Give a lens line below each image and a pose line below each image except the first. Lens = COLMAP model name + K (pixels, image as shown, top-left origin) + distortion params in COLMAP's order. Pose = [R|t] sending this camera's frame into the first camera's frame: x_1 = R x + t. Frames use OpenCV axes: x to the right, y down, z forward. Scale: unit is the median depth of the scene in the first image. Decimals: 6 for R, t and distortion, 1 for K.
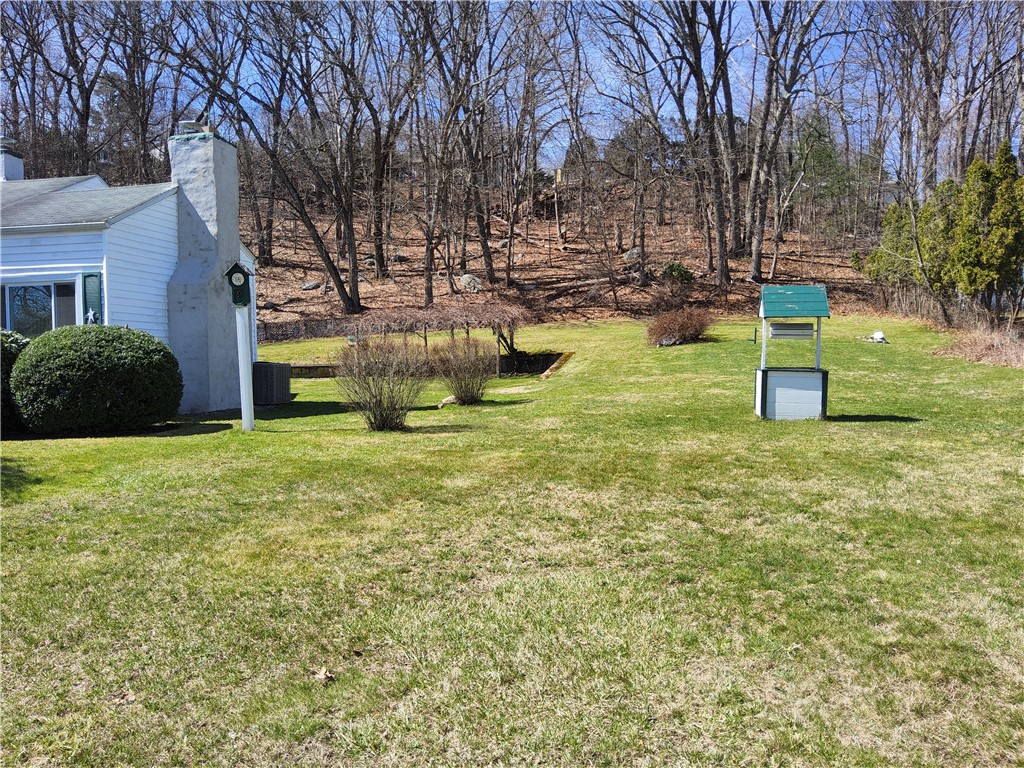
lens RADIAL K [[775.8, 0, 520.3], [0, 775.8, 385.7], [0, 0, 1]] dist [0.098403, -0.174312]
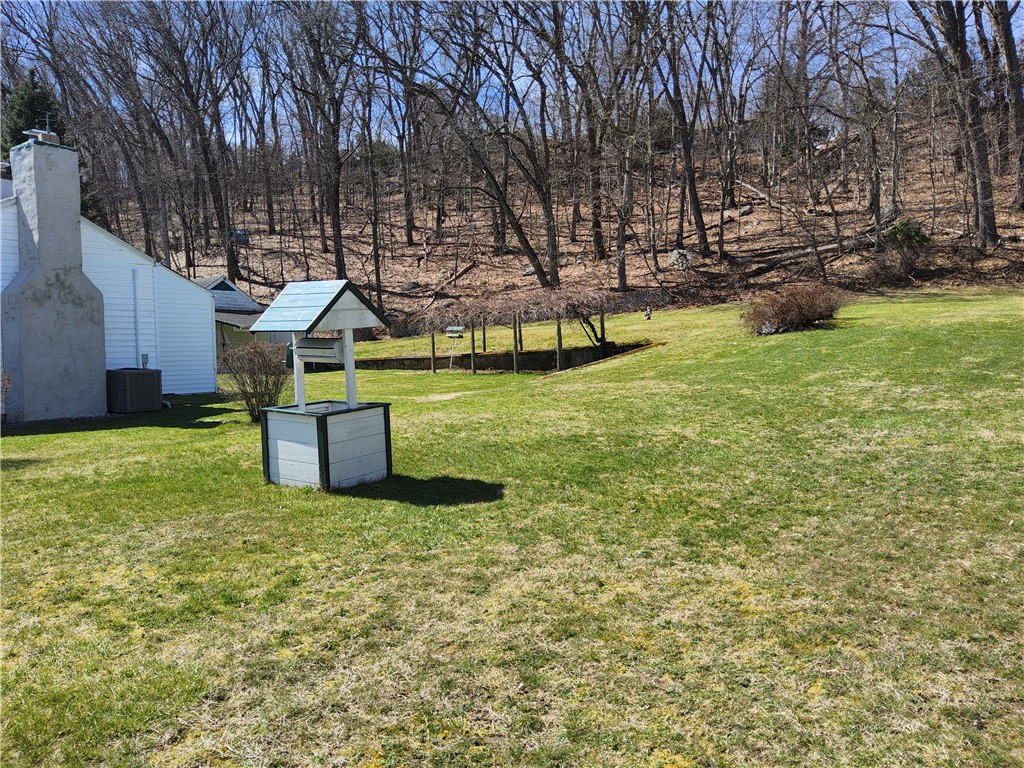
lens RADIAL K [[775.8, 0, 520.3], [0, 775.8, 385.7], [0, 0, 1]] dist [0.098403, -0.174312]
pose [[0.912277, 0.014689, -0.409310, 0.388148], [-0.002745, 0.999554, 0.029752, -0.029591], [0.409565, -0.026018, 0.911910, 0.234622]]
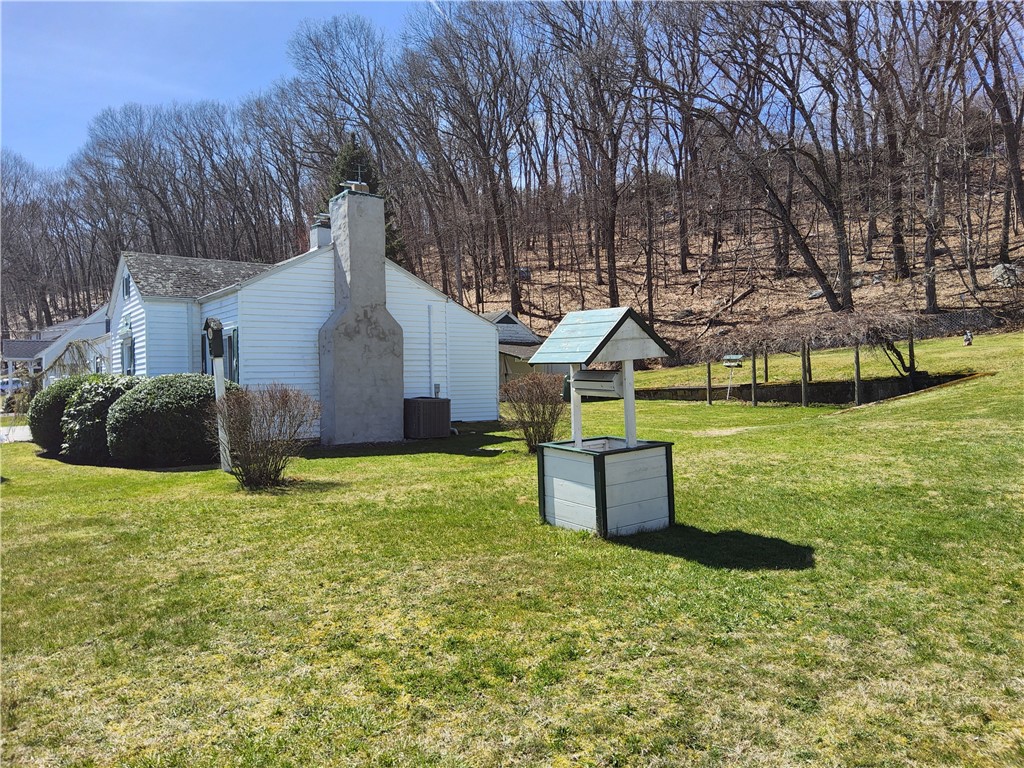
lens RADIAL K [[775.8, 0, 520.3], [0, 775.8, 385.7], [0, 0, 1]] dist [0.098403, -0.174312]
pose [[0.721011, 0.004909, -0.692906, 0.365110], [-0.011526, 0.999922, -0.004910, -0.031654], [0.692827, 0.011527, 0.721011, 0.259833]]
